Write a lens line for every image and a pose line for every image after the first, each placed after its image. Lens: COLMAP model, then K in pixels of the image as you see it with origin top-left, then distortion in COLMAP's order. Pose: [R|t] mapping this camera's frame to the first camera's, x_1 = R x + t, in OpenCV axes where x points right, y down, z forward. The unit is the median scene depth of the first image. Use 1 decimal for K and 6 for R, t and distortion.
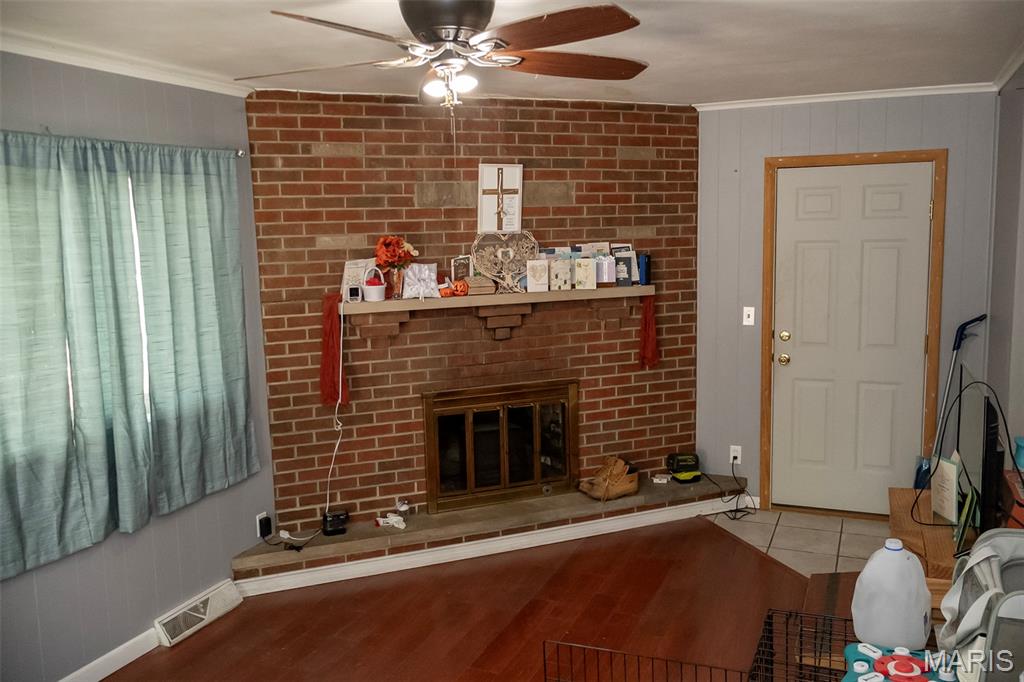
lens RADIAL K [[853.5, 0, 520.9], [0, 853.5, 340.0], [0, 0, 1]] dist [-0.014962, 0.012035]
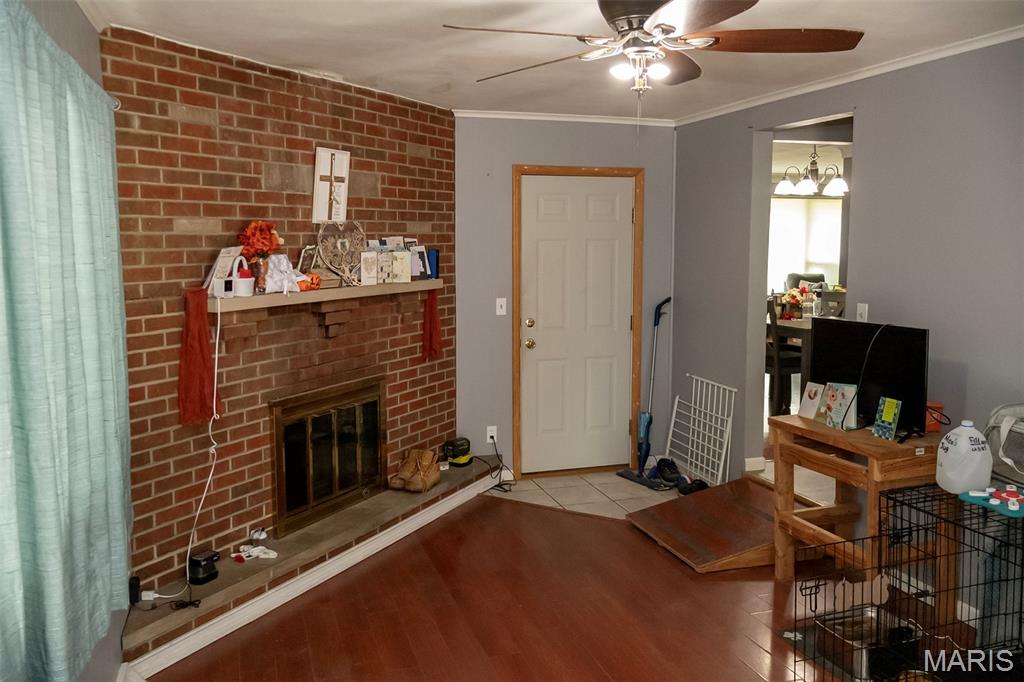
lens RADIAL K [[853.5, 0, 522.5], [0, 853.5, 339.5], [0, 0, 1]] dist [-0.014962, 0.012035]
pose [[0.758224, -0.057180, 0.649482, -0.481652], [0.071494, 0.997432, 0.004348, 0.013123], [-0.648063, 0.043137, 0.760364, 0.159315]]
